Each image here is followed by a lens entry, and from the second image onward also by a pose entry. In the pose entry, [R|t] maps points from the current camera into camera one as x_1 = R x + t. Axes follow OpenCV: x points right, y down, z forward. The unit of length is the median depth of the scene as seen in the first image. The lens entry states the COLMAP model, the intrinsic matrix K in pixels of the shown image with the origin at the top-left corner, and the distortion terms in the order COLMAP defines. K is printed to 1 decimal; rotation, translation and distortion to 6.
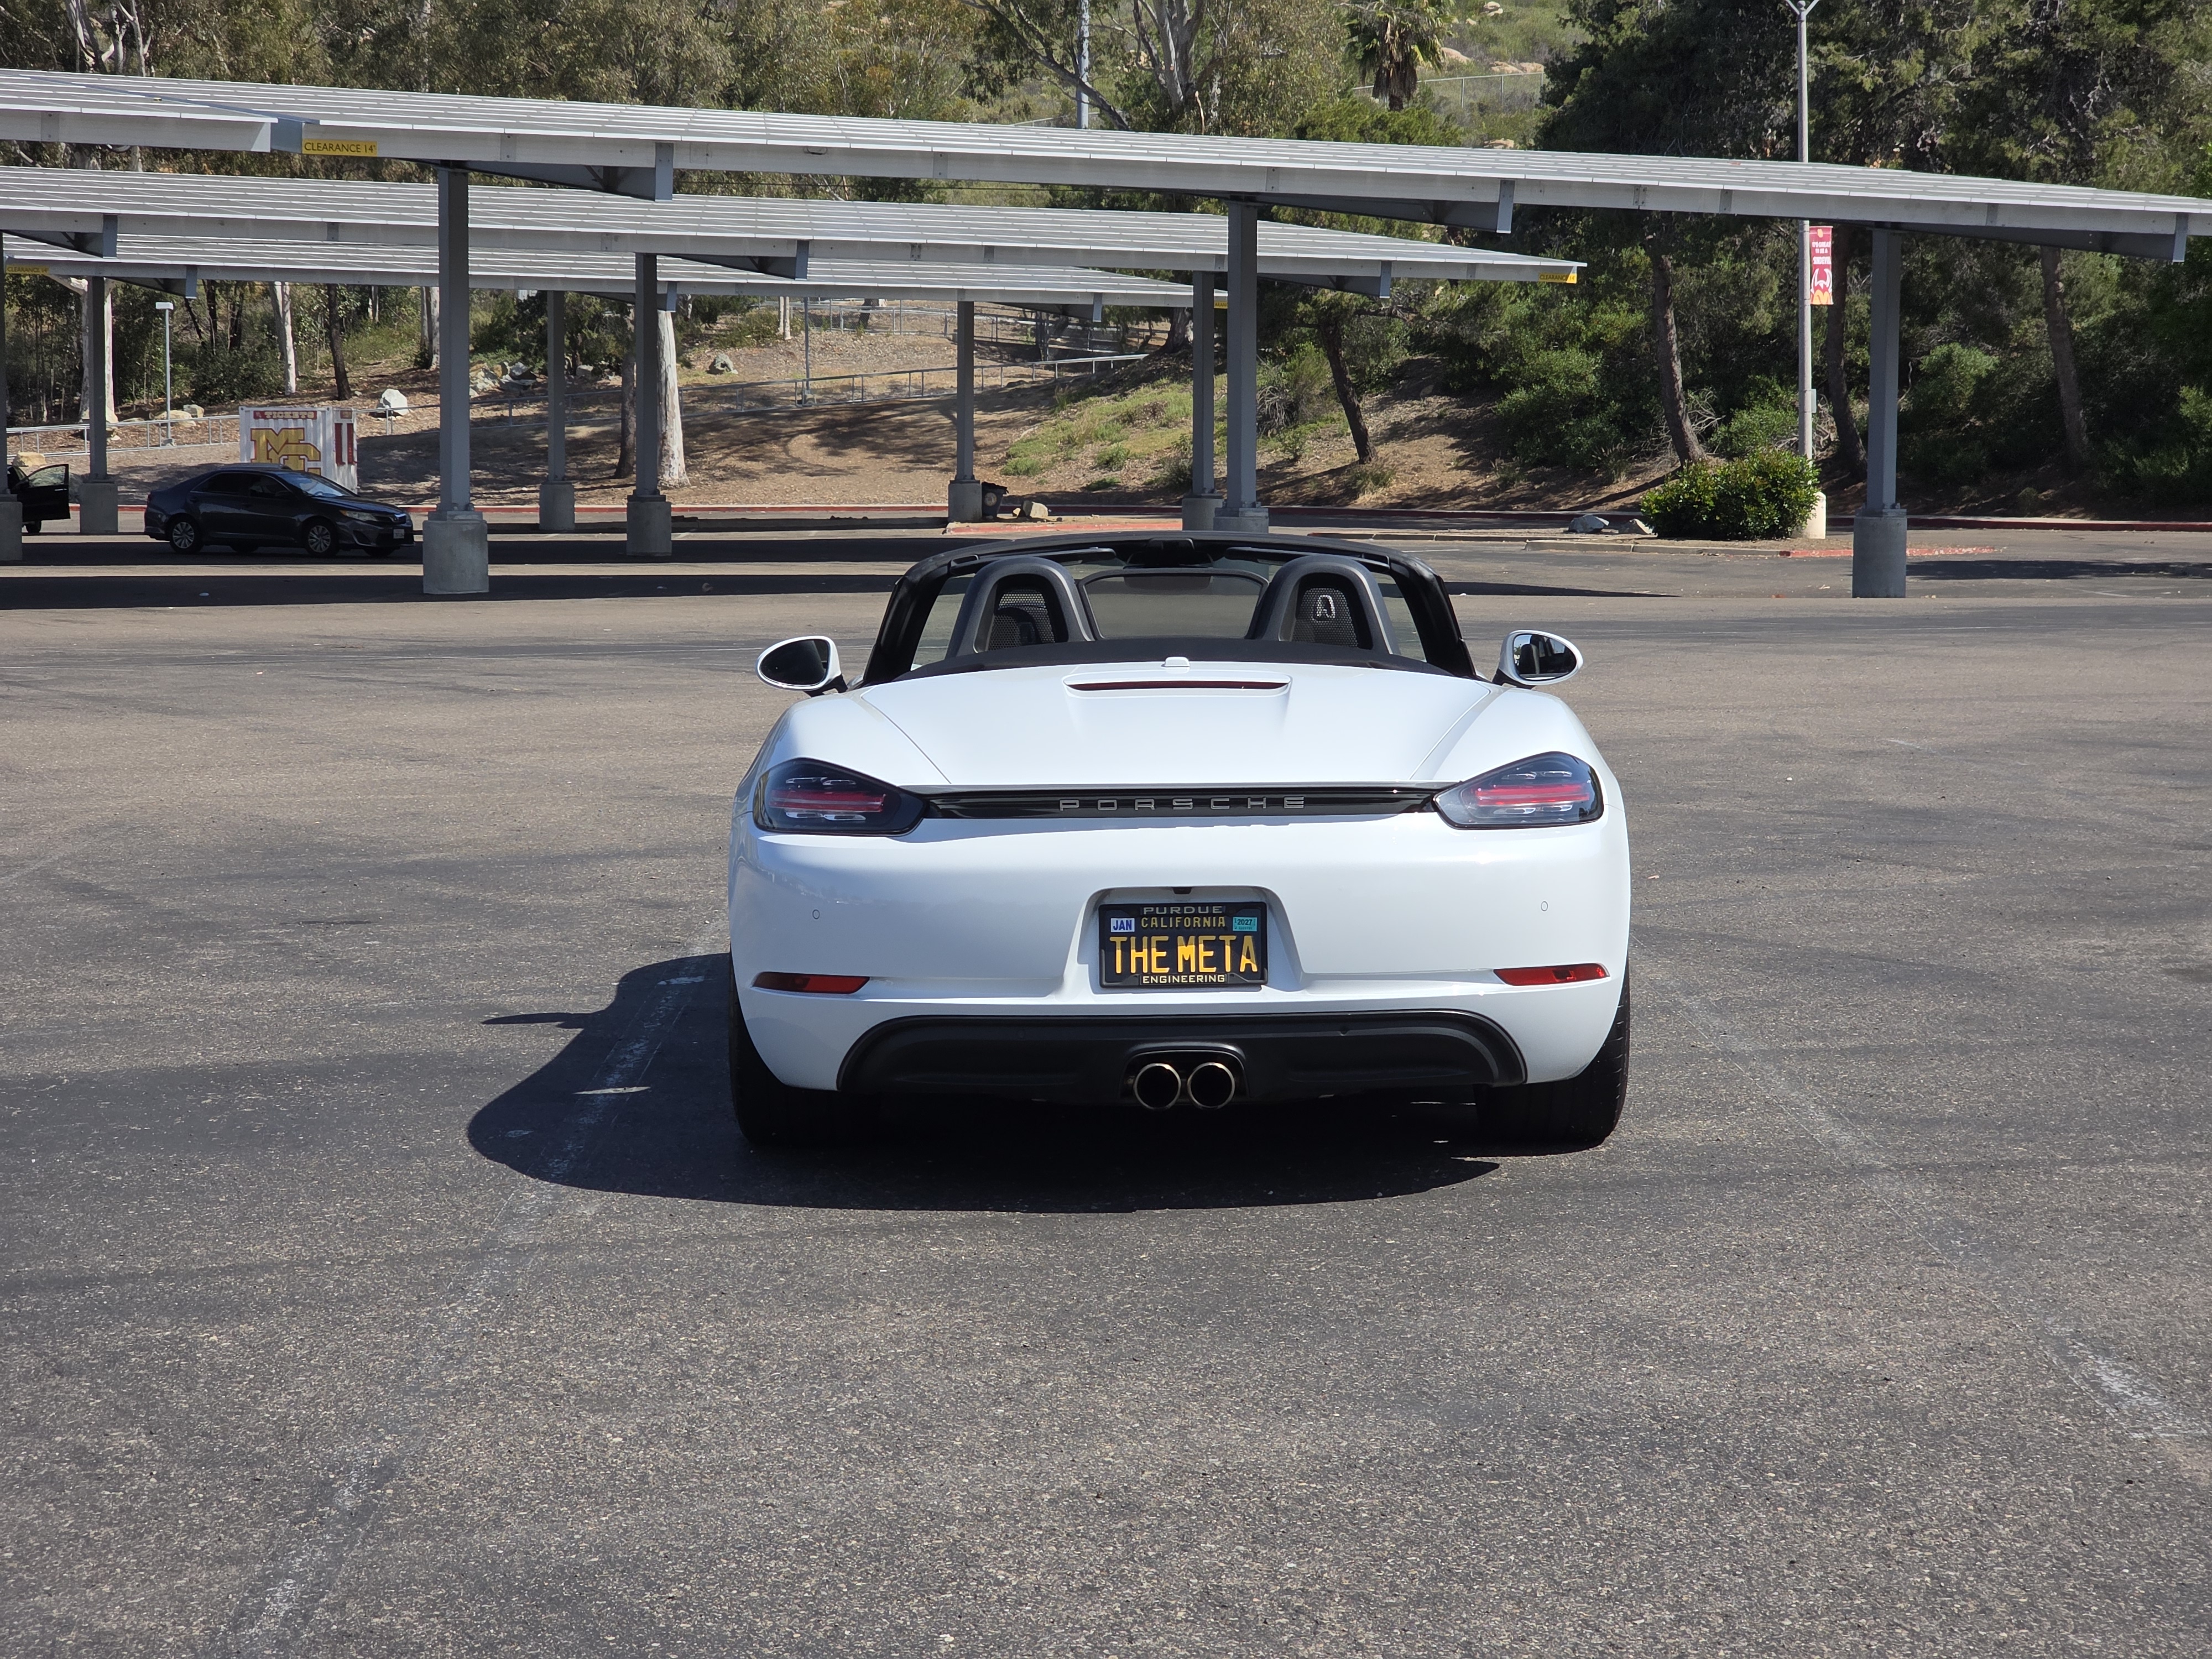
lens RADIAL K [[4458.0, 0, 1072.7], [0, 4458.0, 832.1], [0, 0, 1]] dist [0.523134, 0.060303]
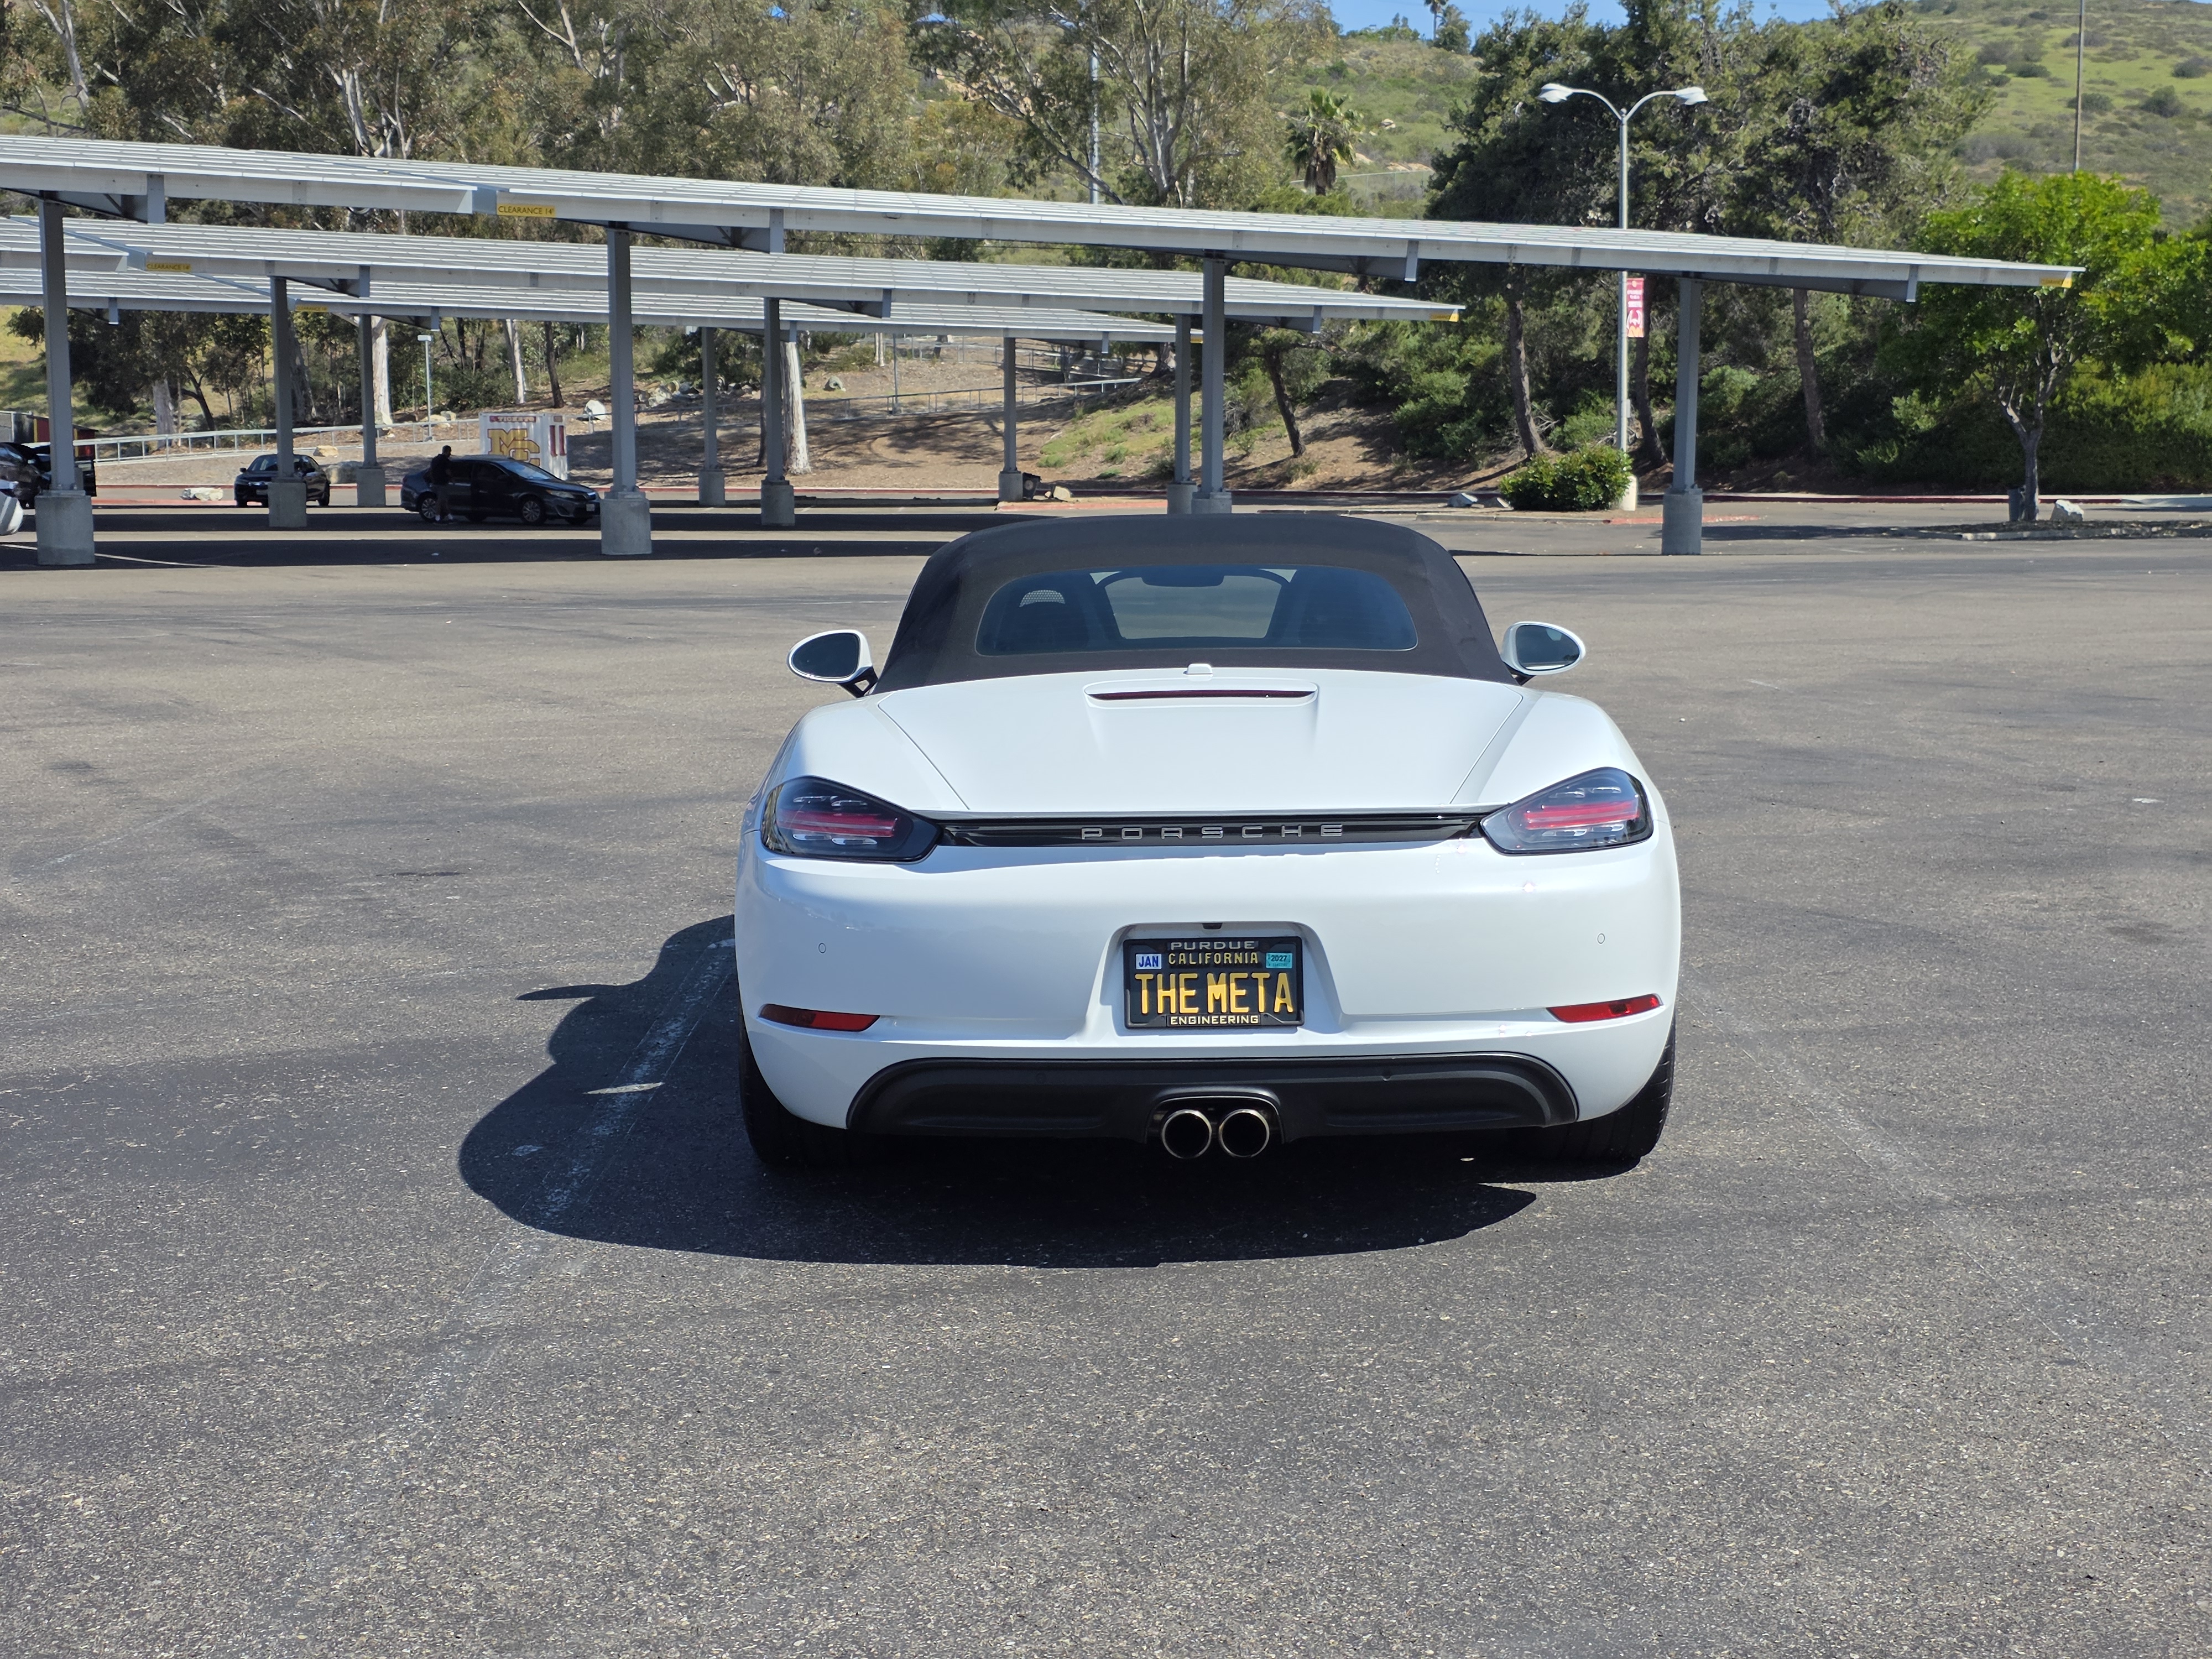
lens RADIAL K [[1988.9, 0, 1106.5], [0, 1988.9, 767.8], [0, 0, 1]] dist [0.351844, -0.463502]
pose [[0.999931, -0.002816, 0.011382, -0.001572], [0.001971, 0.997290, 0.073543, -0.032772], [-0.011558, -0.073516, 0.997227, 0.380405]]
